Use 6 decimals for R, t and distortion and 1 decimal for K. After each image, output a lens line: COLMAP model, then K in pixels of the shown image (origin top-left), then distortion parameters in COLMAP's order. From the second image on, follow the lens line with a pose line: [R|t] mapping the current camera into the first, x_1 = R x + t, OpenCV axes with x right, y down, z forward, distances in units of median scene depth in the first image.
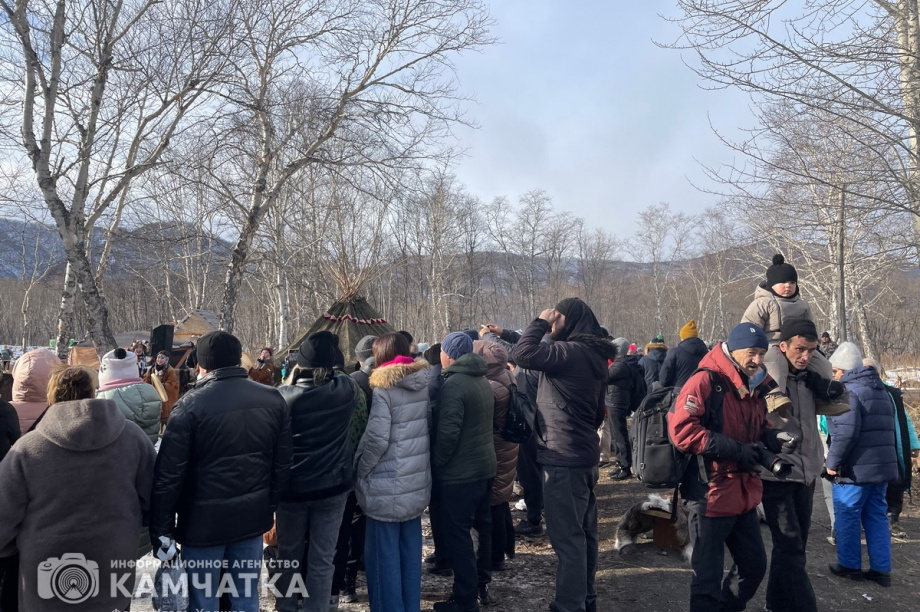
lens RADIAL K [[684.0, 0, 464.1], [0, 684.0, 298.7], [0, 0, 1]] dist [0.092029, -0.116960]
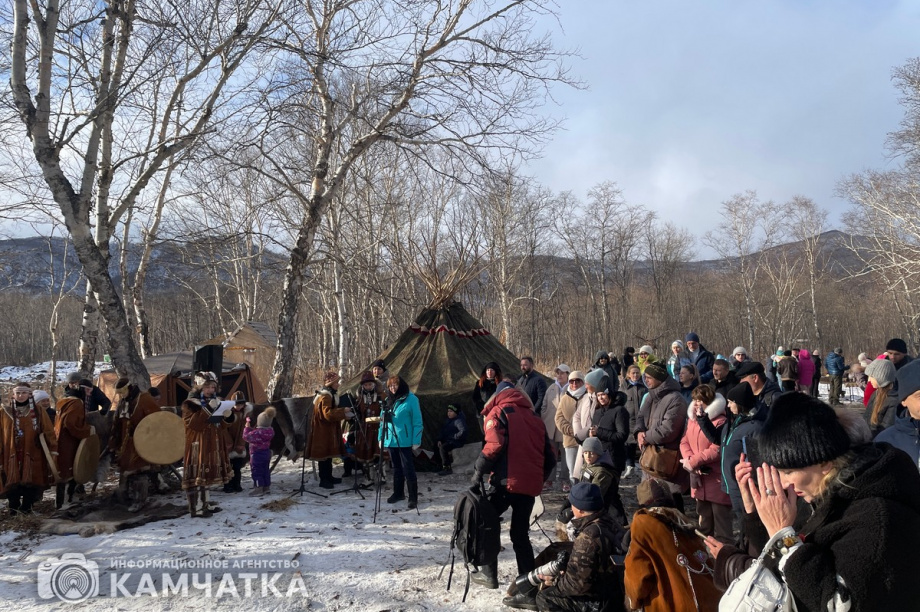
lens RADIAL K [[684.0, 0, 464.1], [0, 684.0, 298.7], [0, 0, 1]] dist [0.092029, -0.116960]
pose [[0.997638, -0.026400, -0.063413, -0.076333], [0.025906, 0.999627, -0.008598, 0.000850], [0.063616, 0.006935, 0.997950, 0.188939]]
